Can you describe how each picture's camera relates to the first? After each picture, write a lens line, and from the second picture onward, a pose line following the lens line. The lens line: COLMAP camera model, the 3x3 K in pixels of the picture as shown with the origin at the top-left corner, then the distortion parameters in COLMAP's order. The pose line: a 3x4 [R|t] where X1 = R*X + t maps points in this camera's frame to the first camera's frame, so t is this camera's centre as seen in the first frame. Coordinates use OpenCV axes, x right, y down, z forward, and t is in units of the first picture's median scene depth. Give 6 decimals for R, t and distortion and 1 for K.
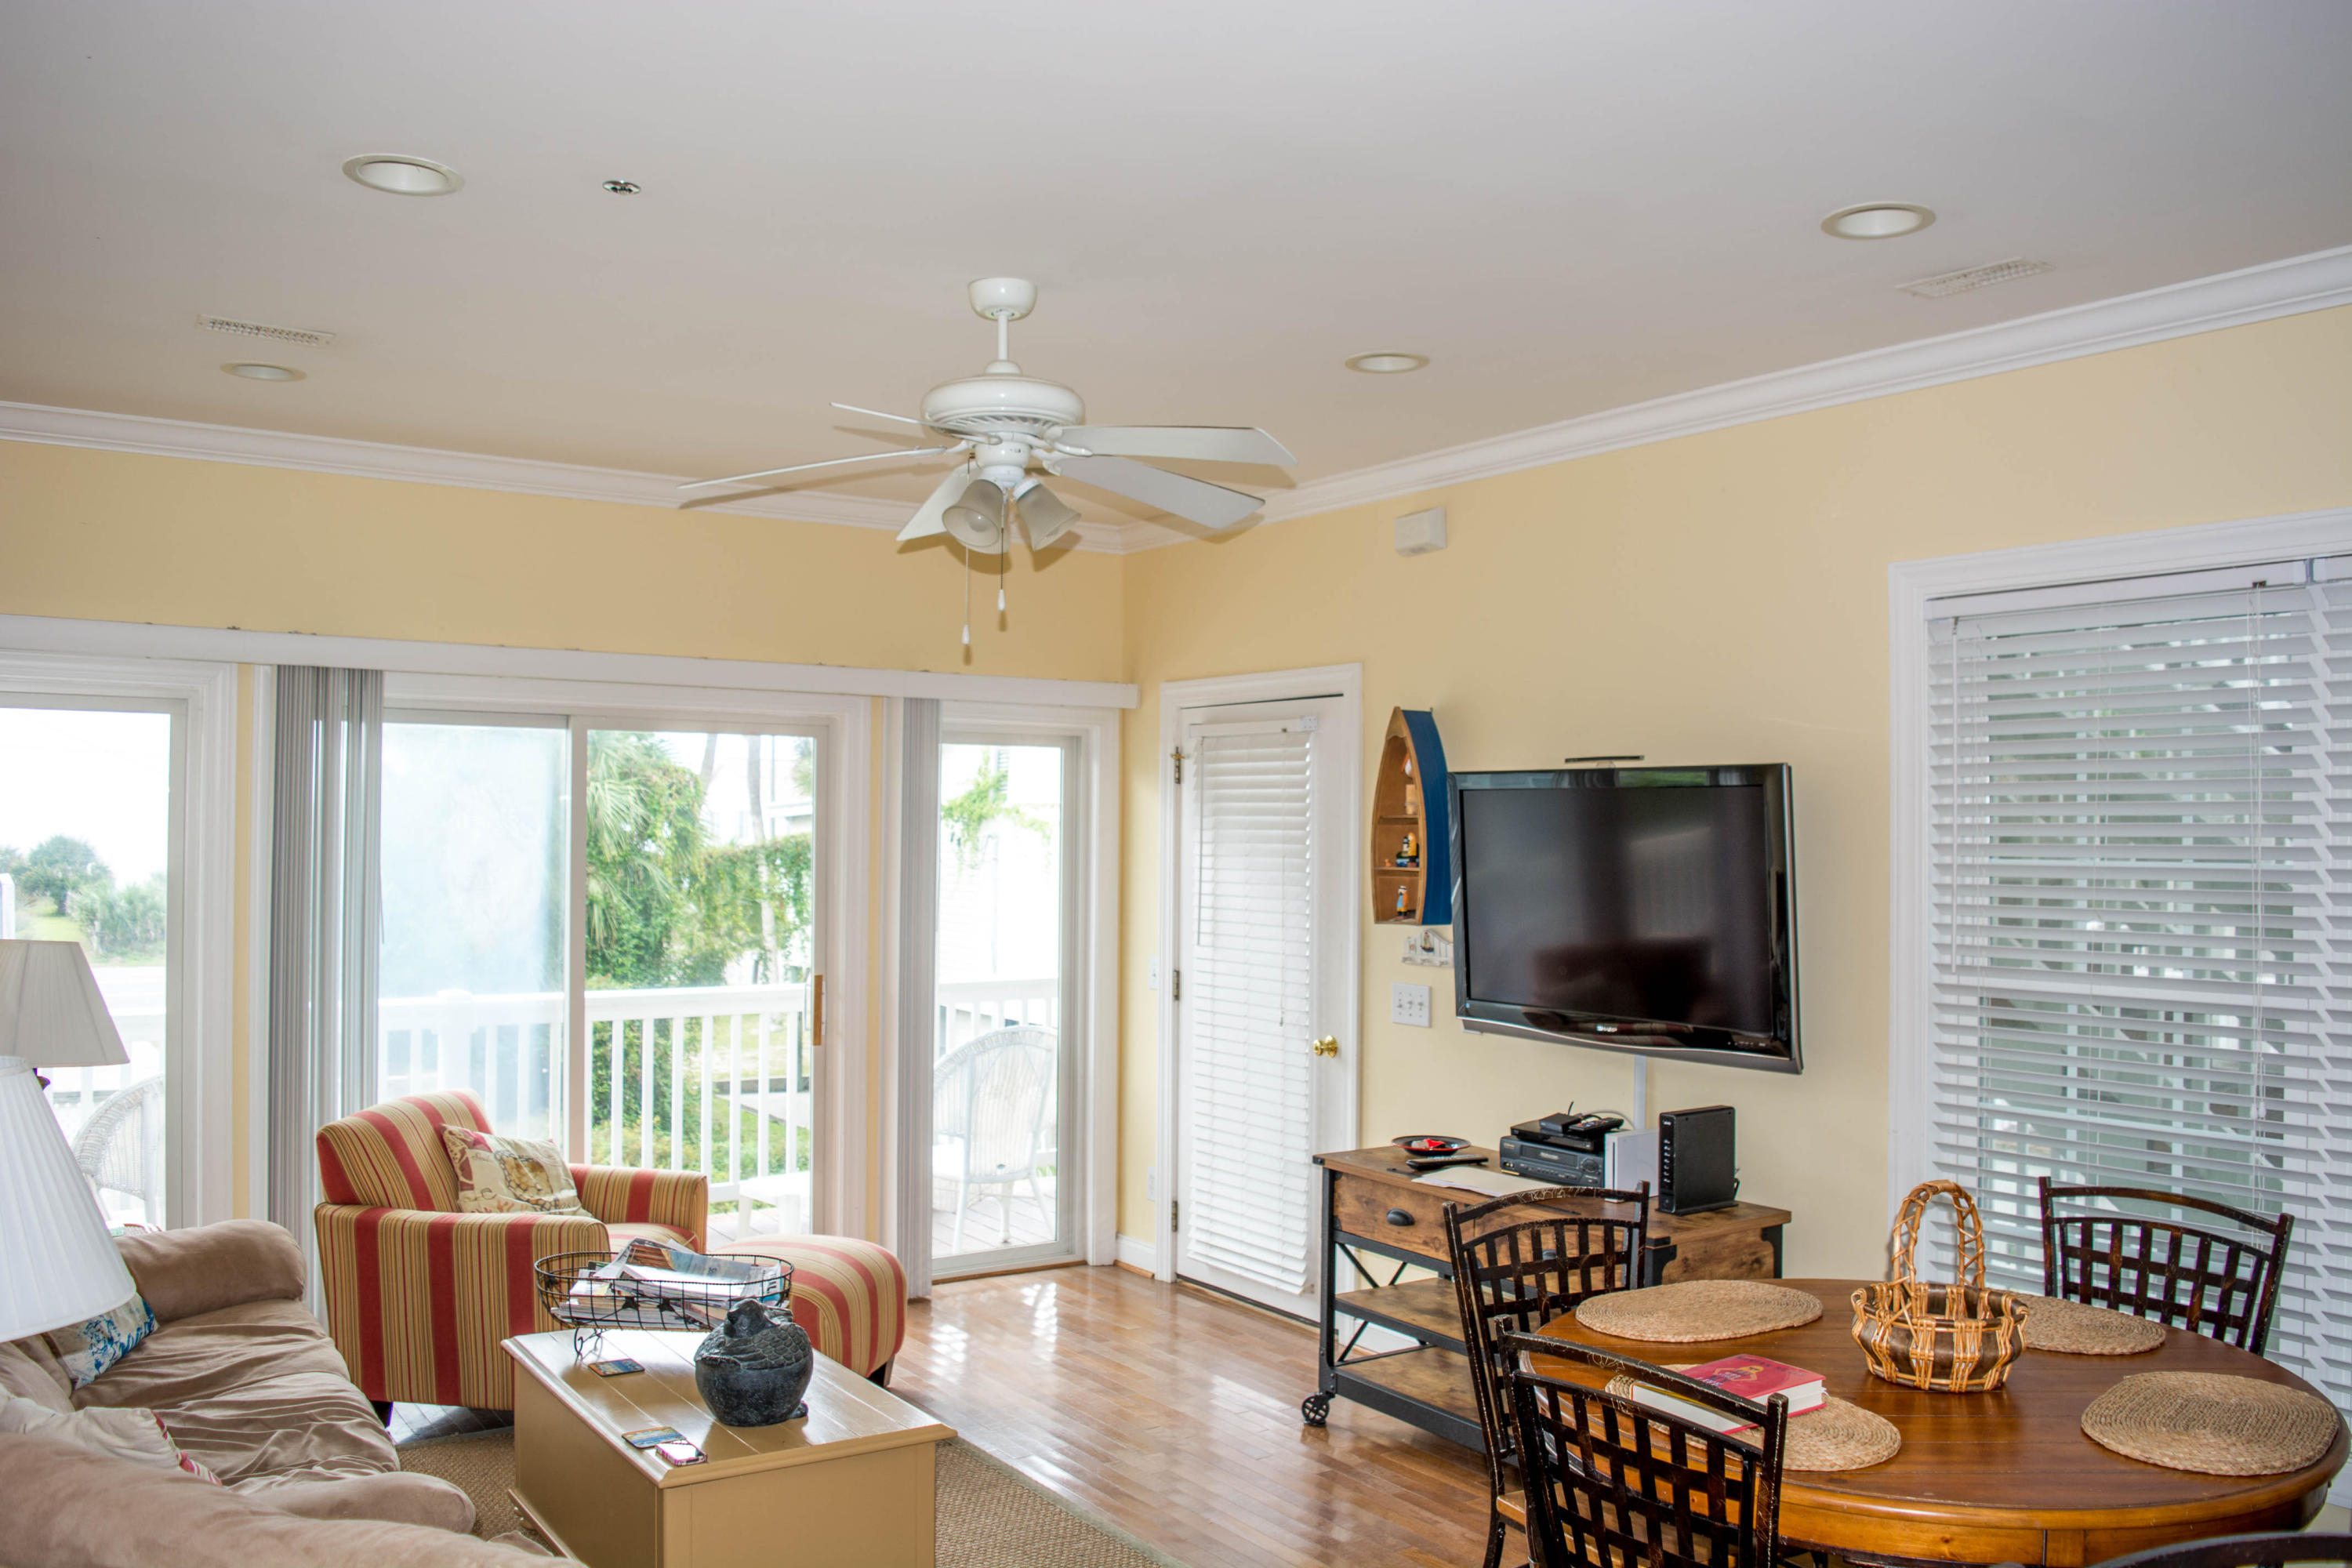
lens RADIAL K [[1846.0, 0, 1186.6], [0, 1846.0, 793.8], [0, 0, 1]] dist [-0.083197, 0.009672]
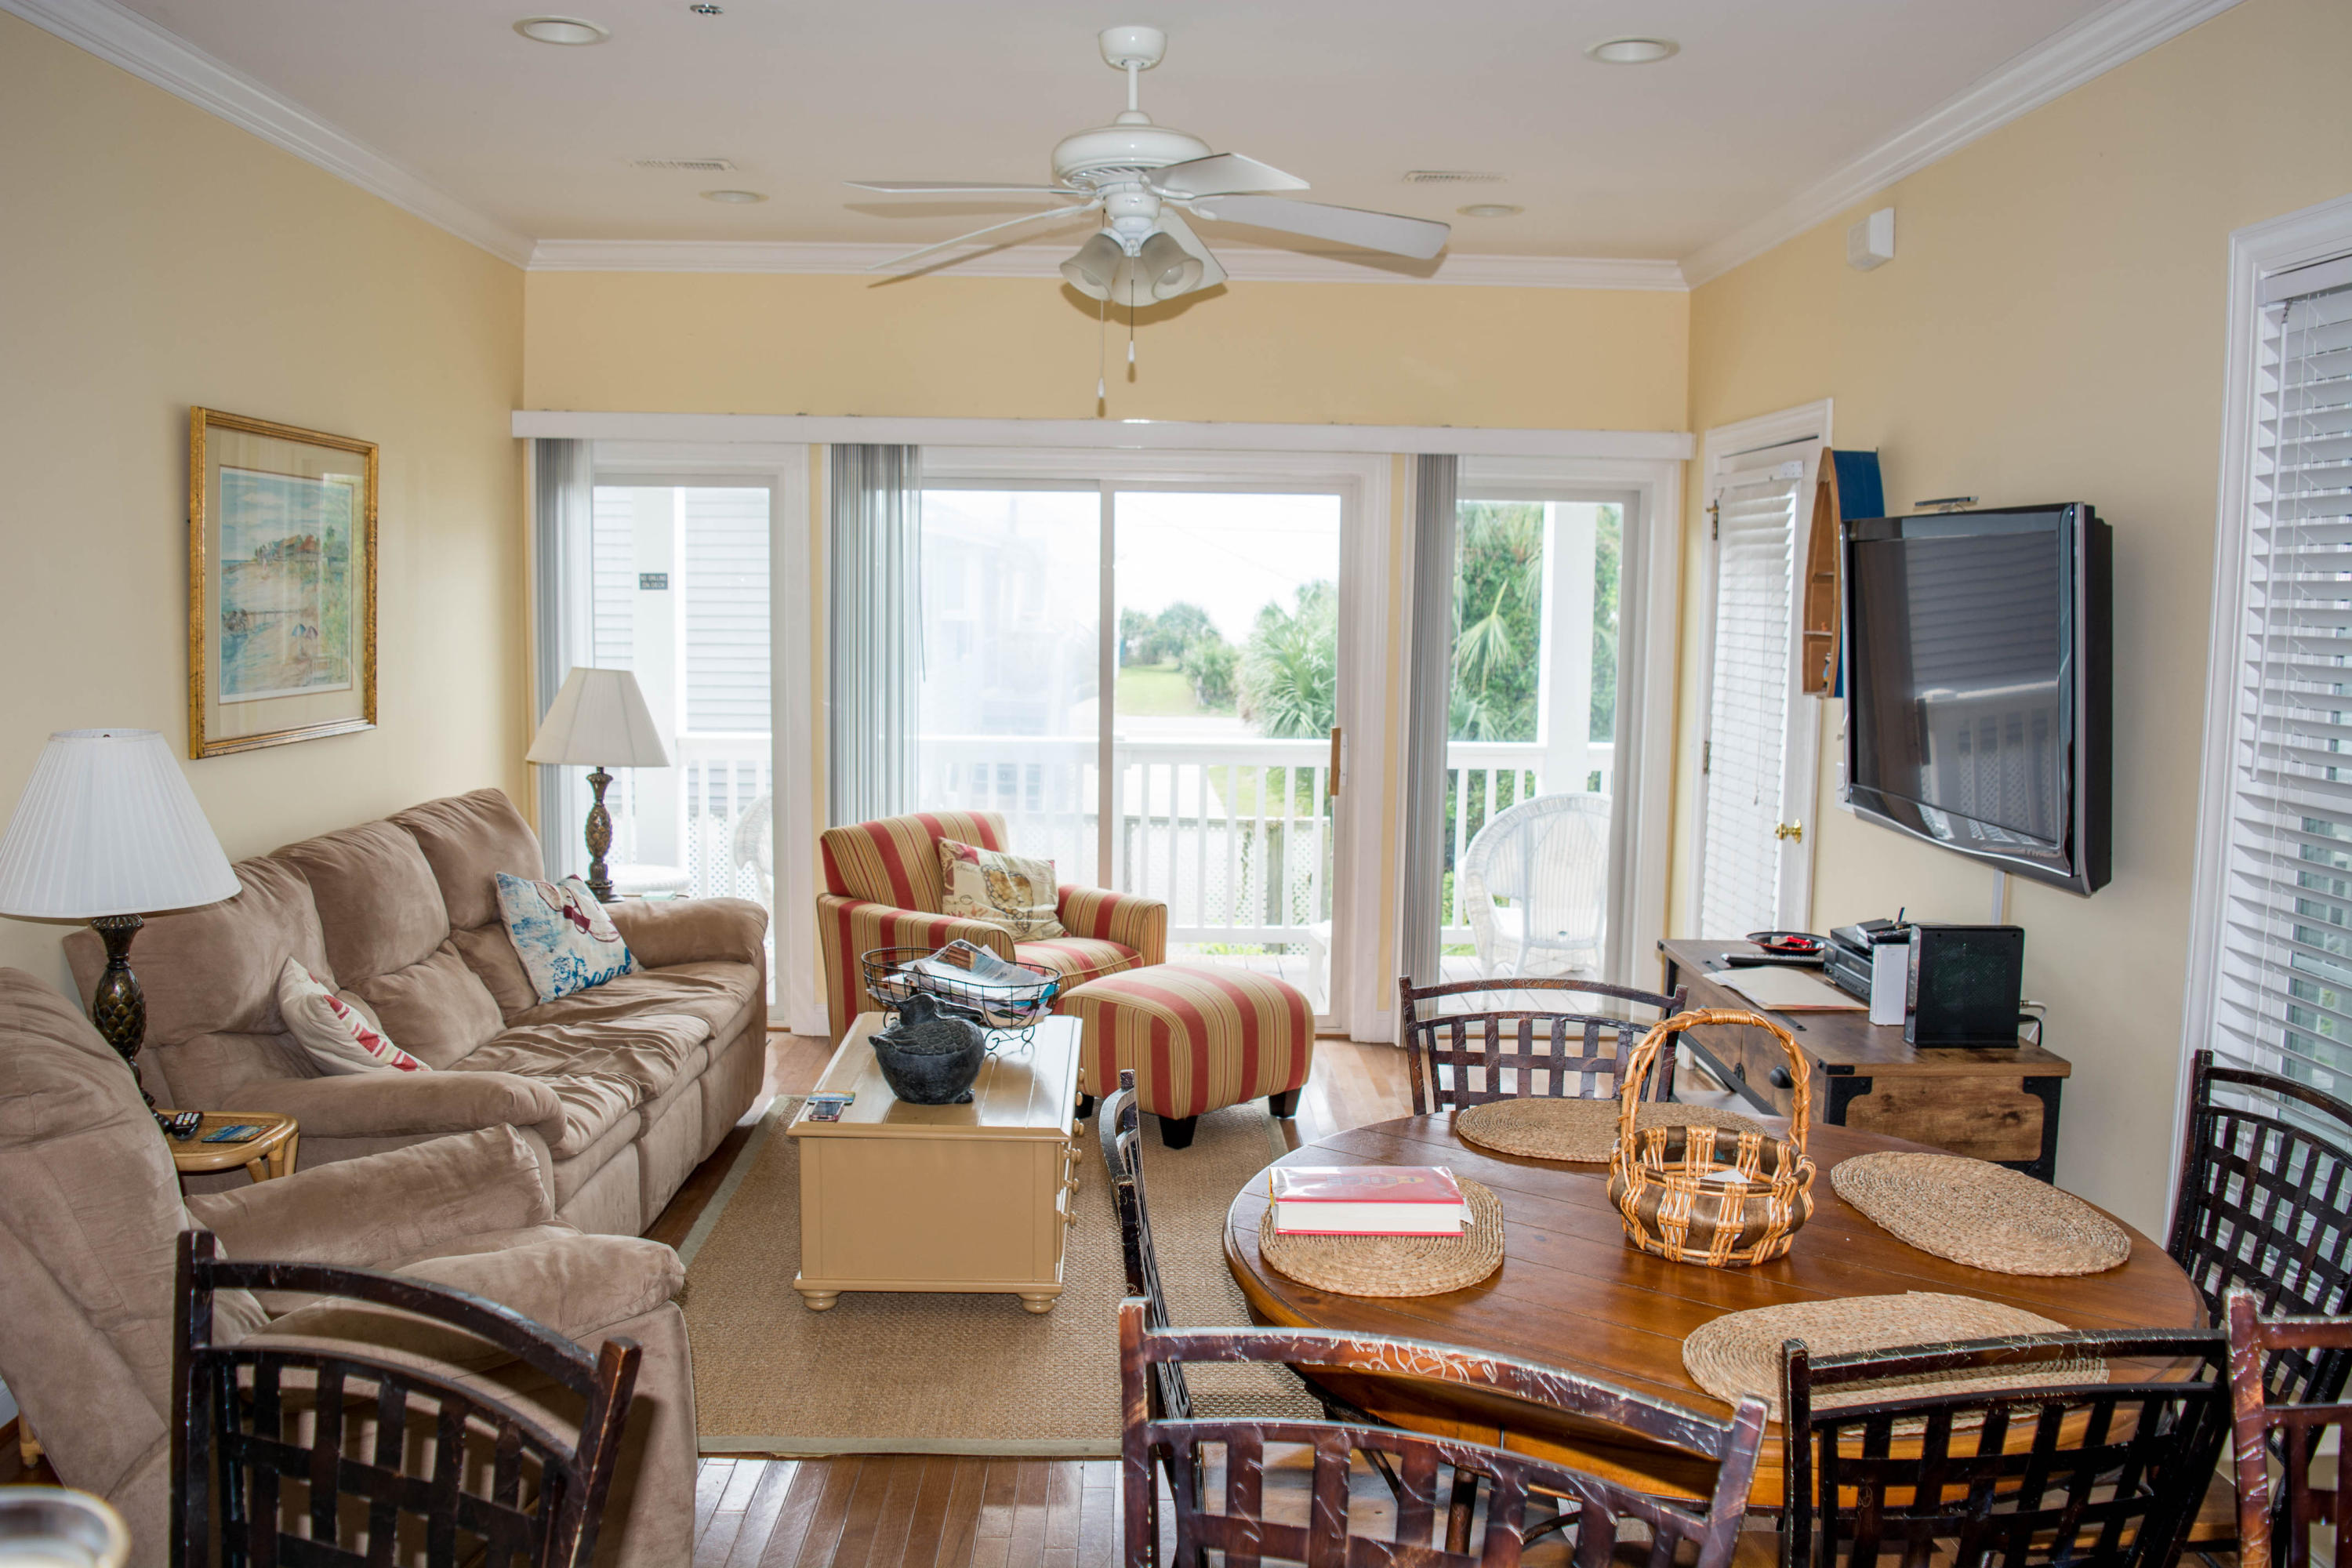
lens RADIAL K [[1836.8, 0, 1176.0], [0, 1836.8, 784.0], [0, 0, 1]] dist [-0.096165, 0.007268]
pose [[0.834102, 0.062666, -0.548039, 0.355130], [0.002955, 0.993004, 0.118043, 0.009604], [0.551603, -0.100079, 0.828081, 0.112807]]
